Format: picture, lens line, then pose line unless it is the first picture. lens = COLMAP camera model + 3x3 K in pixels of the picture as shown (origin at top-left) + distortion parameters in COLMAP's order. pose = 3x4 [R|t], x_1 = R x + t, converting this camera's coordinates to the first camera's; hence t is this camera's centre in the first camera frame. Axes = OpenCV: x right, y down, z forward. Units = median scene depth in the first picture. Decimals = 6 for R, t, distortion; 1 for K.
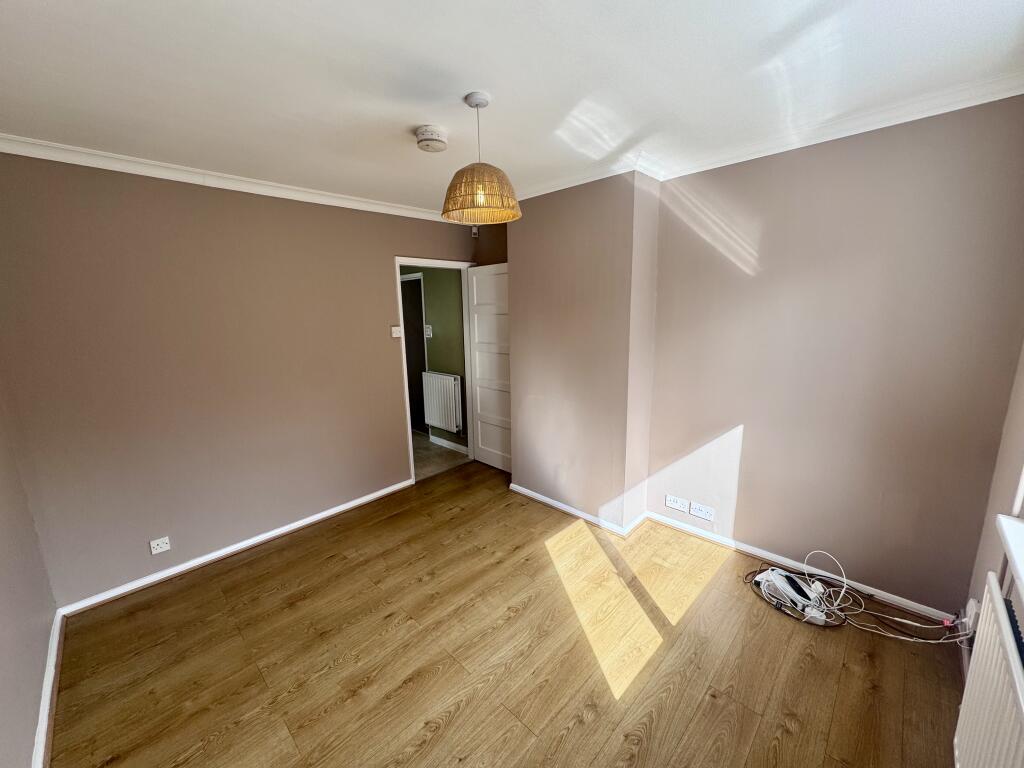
lens RADIAL K [[406.9, 0, 512.0], [0, 406.9, 384.0], [0, 0, 1]] dist [-0.003206, -0.000126]
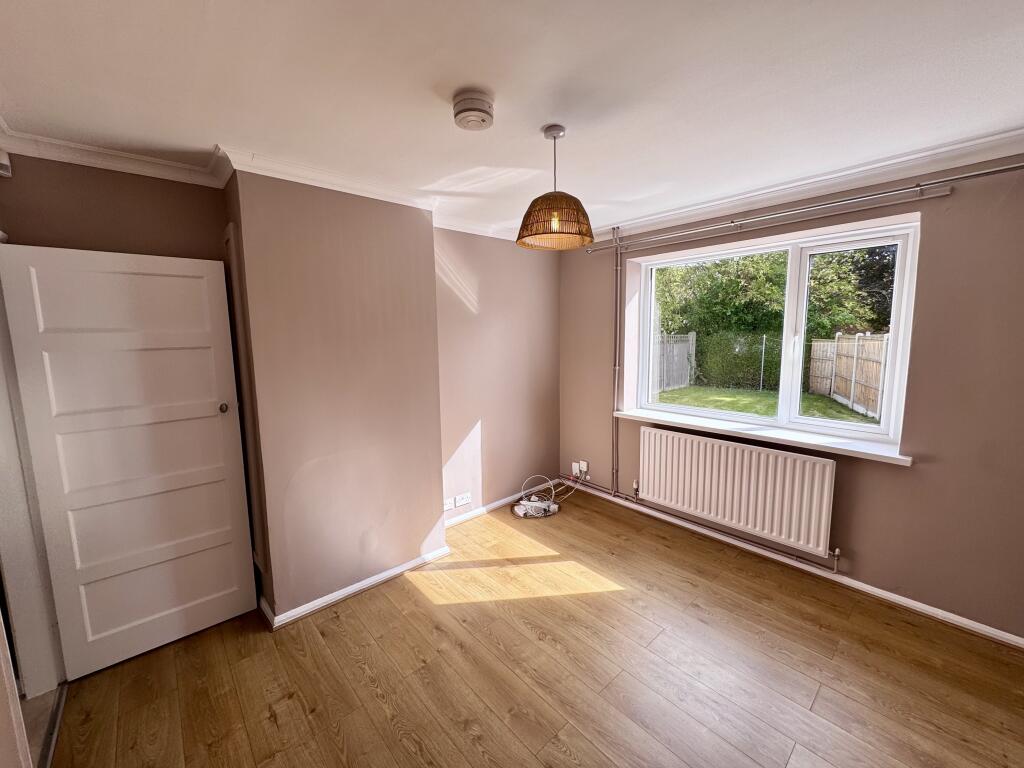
lens RADIAL K [[406.9, 0, 512.0], [0, 406.9, 384.0], [0, 0, 1]] dist [-0.003206, -0.000126]
pose [[0.064049, -0.104984, 0.992409, -0.812813], [0.197405, 0.976134, 0.090522, -0.127646], [-0.978227, 0.190109, 0.083245, 0.779106]]
